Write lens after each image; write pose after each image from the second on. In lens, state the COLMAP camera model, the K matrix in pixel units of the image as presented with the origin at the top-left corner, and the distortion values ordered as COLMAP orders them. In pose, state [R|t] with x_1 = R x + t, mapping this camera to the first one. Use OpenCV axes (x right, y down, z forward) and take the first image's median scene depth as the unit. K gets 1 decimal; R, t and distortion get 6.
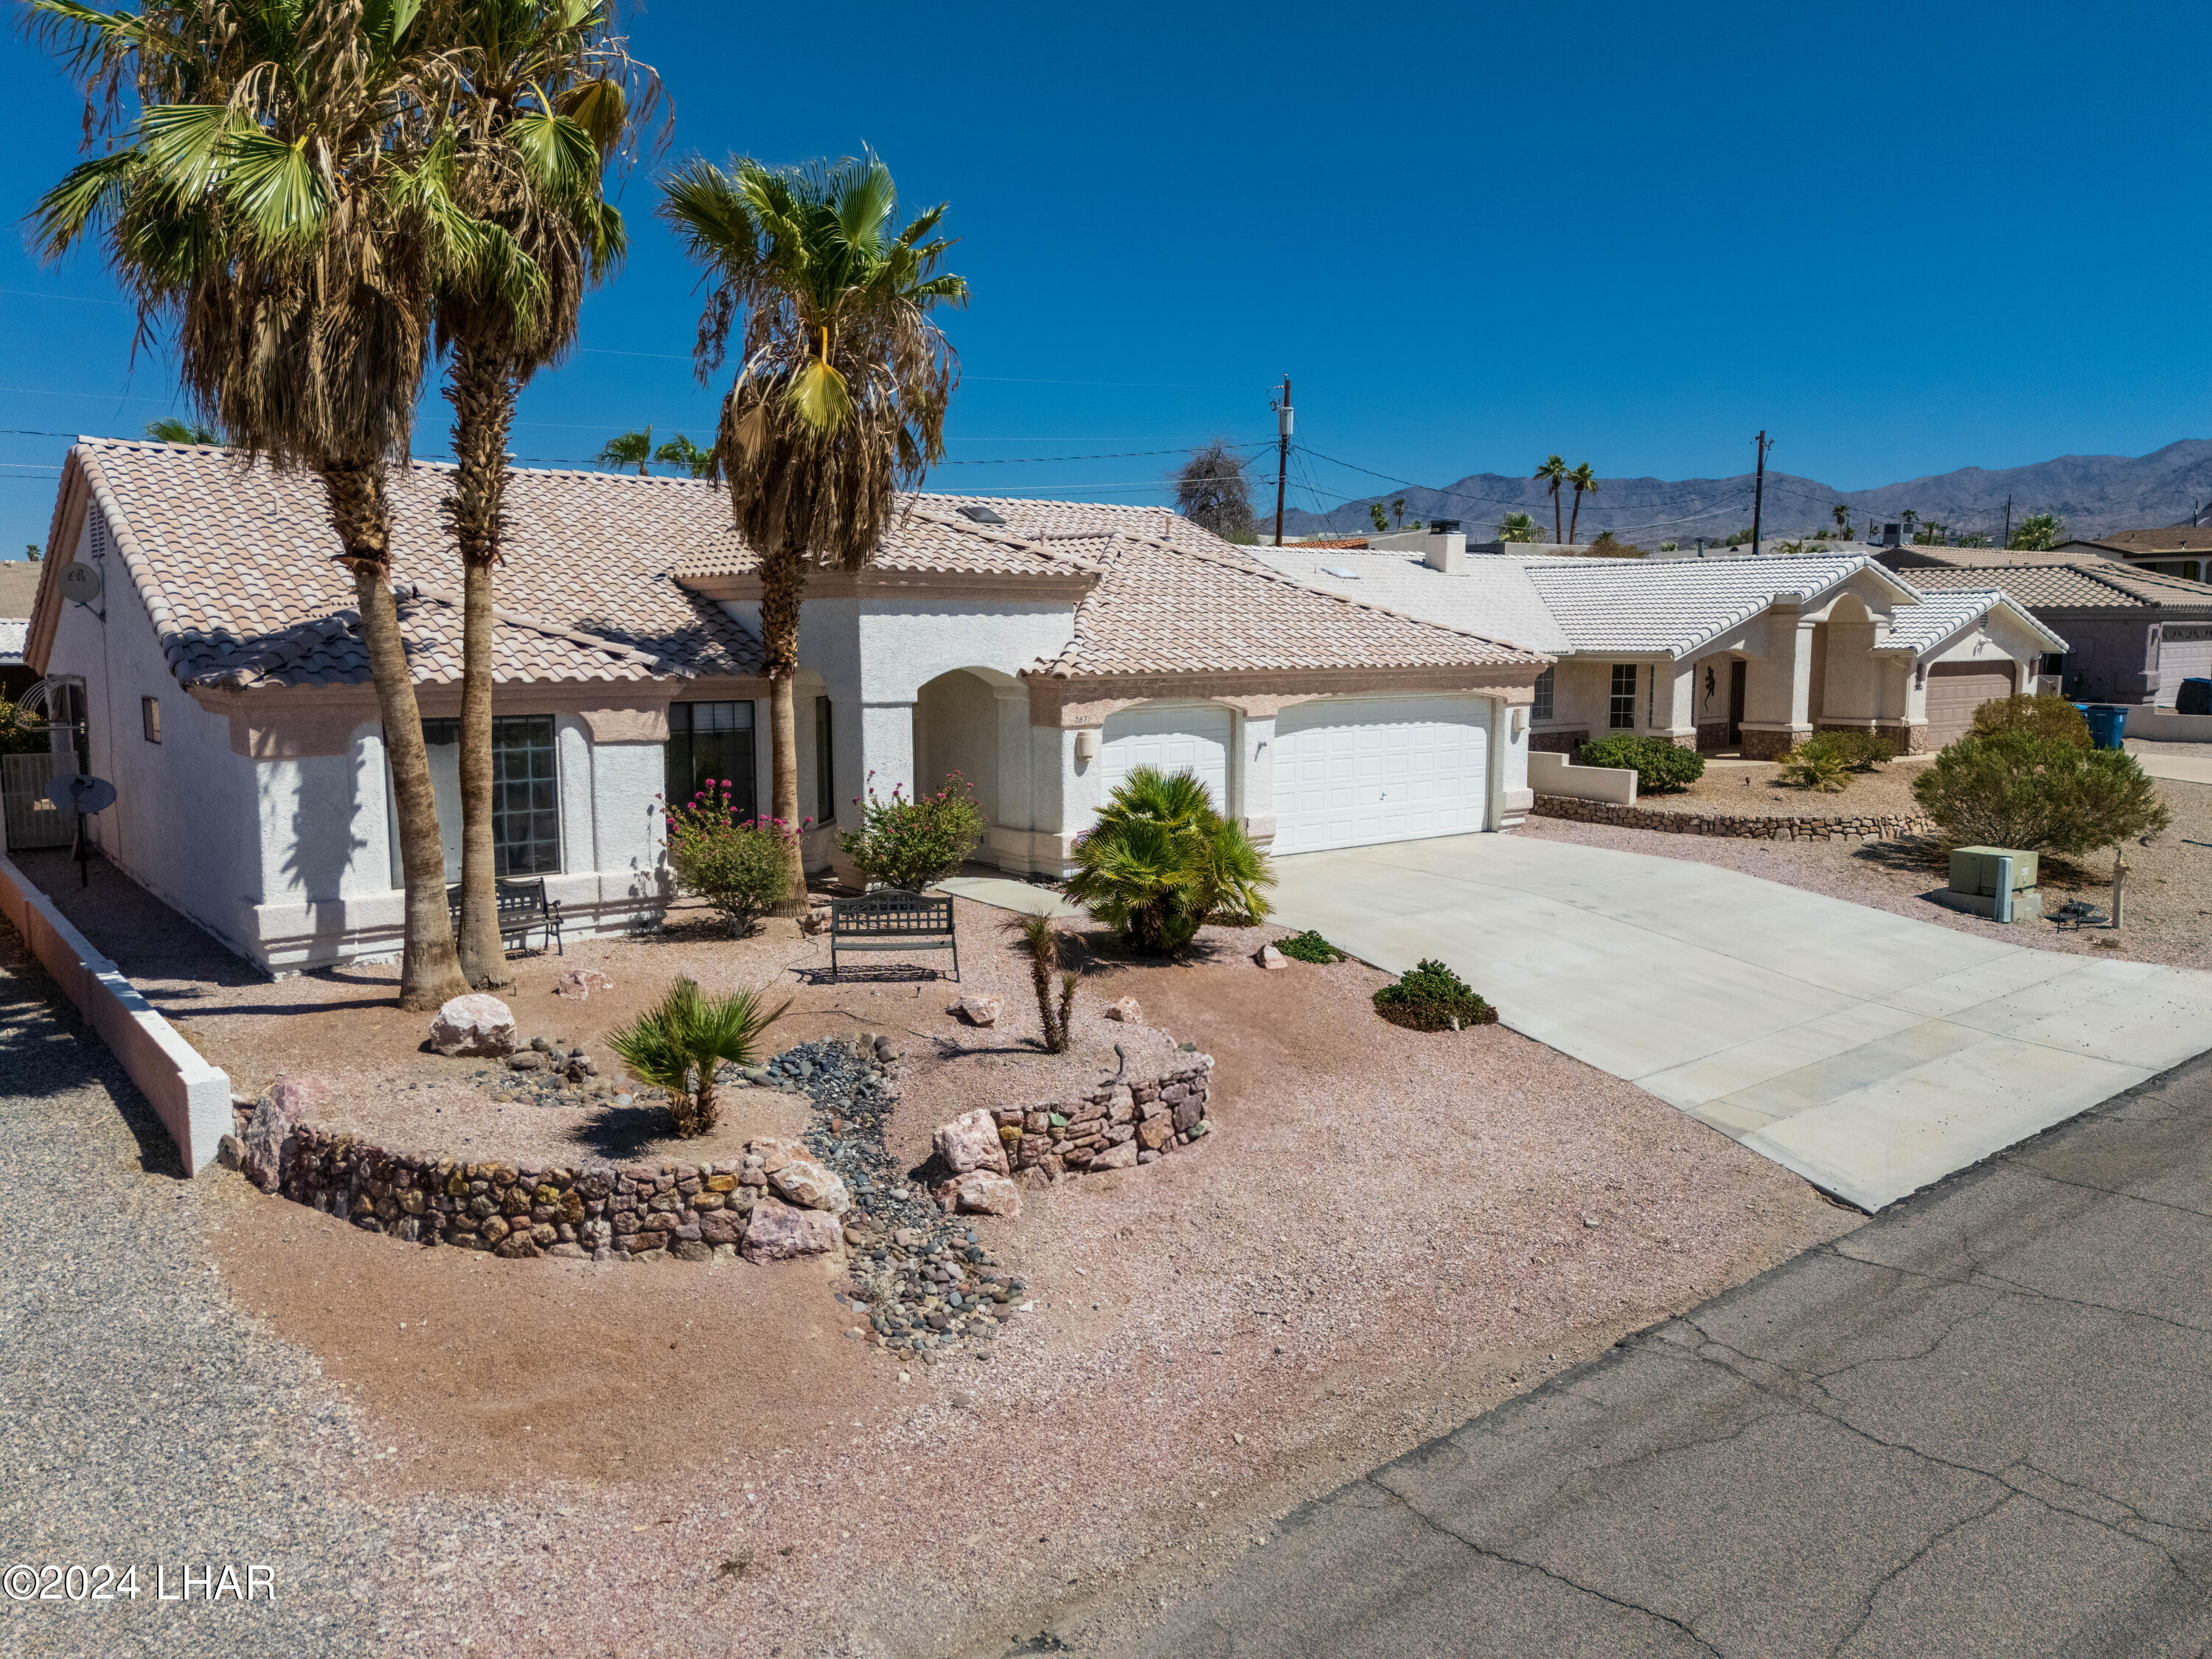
lens RADIAL K [[1615.3, 0, 1106.0], [0, 1615.3, 829.5], [0, 0, 1]] dist [0.030262, -0.000178]
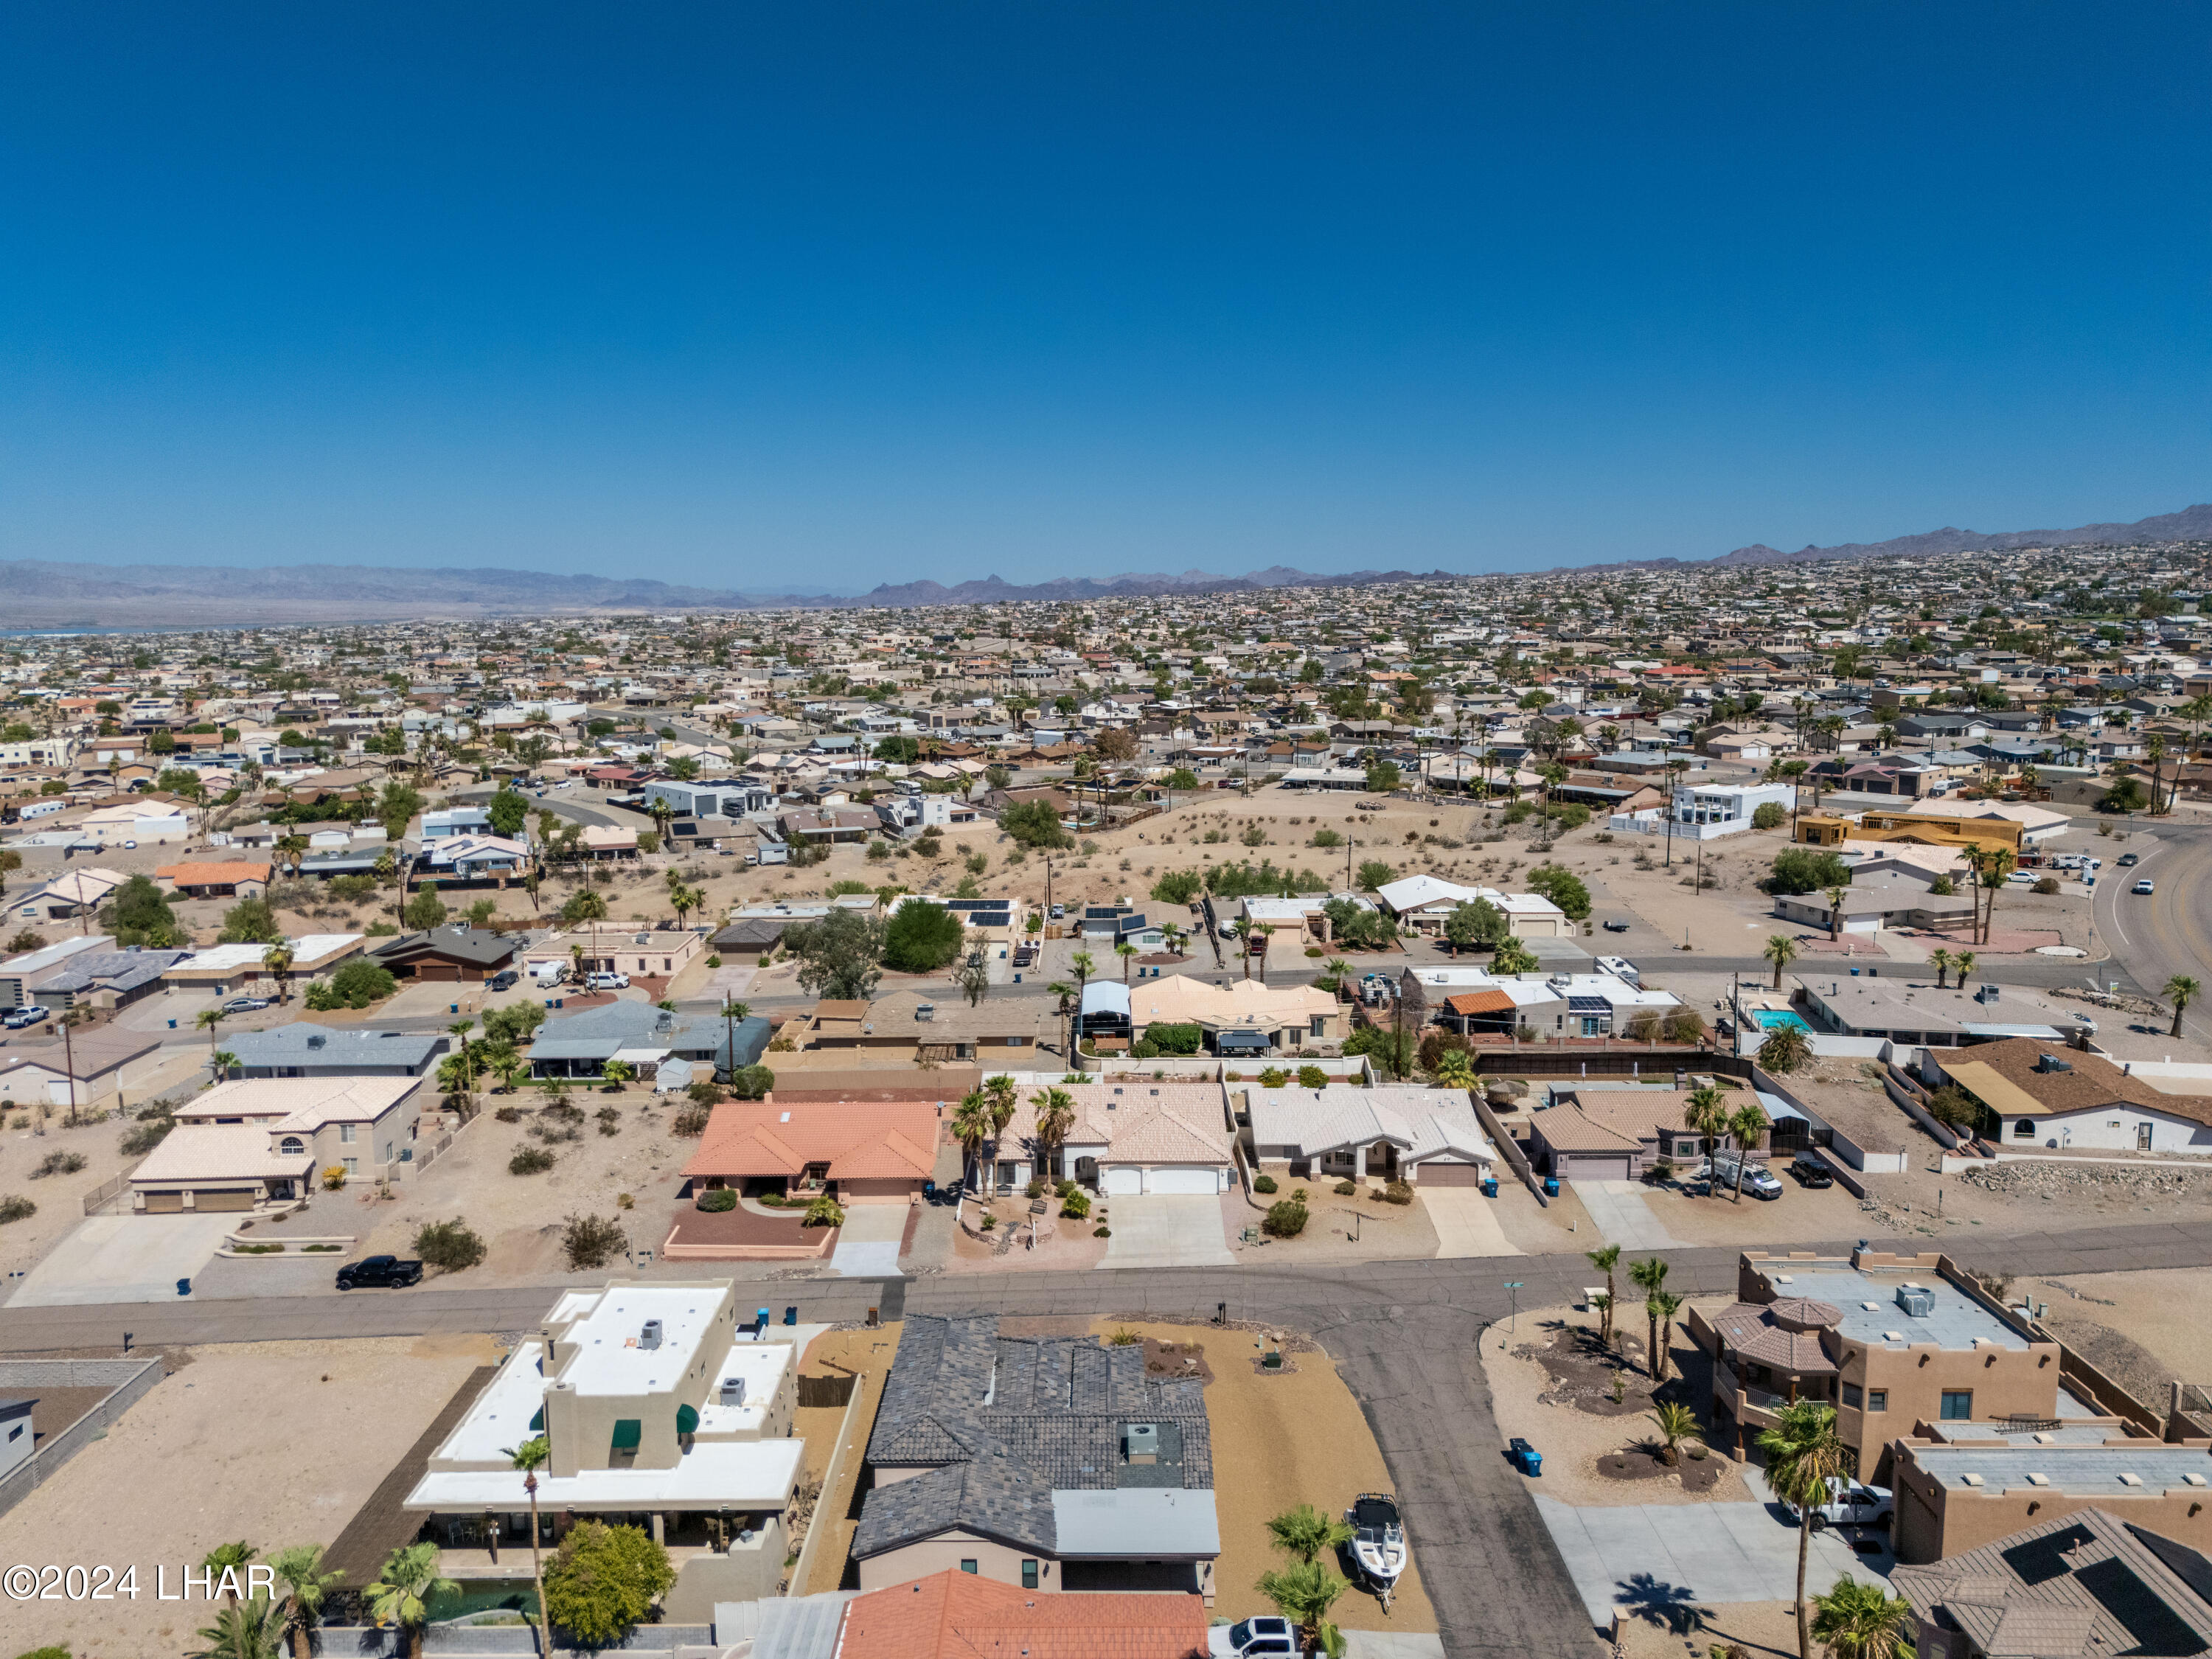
lens RADIAL K [[1615.3, 0, 1106.0], [0, 1615.3, 829.5], [0, 0, 1]] dist [0.030262, -0.000178]
pose [[0.779280, 0.084959, -0.620890, 3.576812], [-0.072777, 0.996333, 0.044990, -1.577521], [0.622435, 0.010127, 0.782606, -3.624596]]
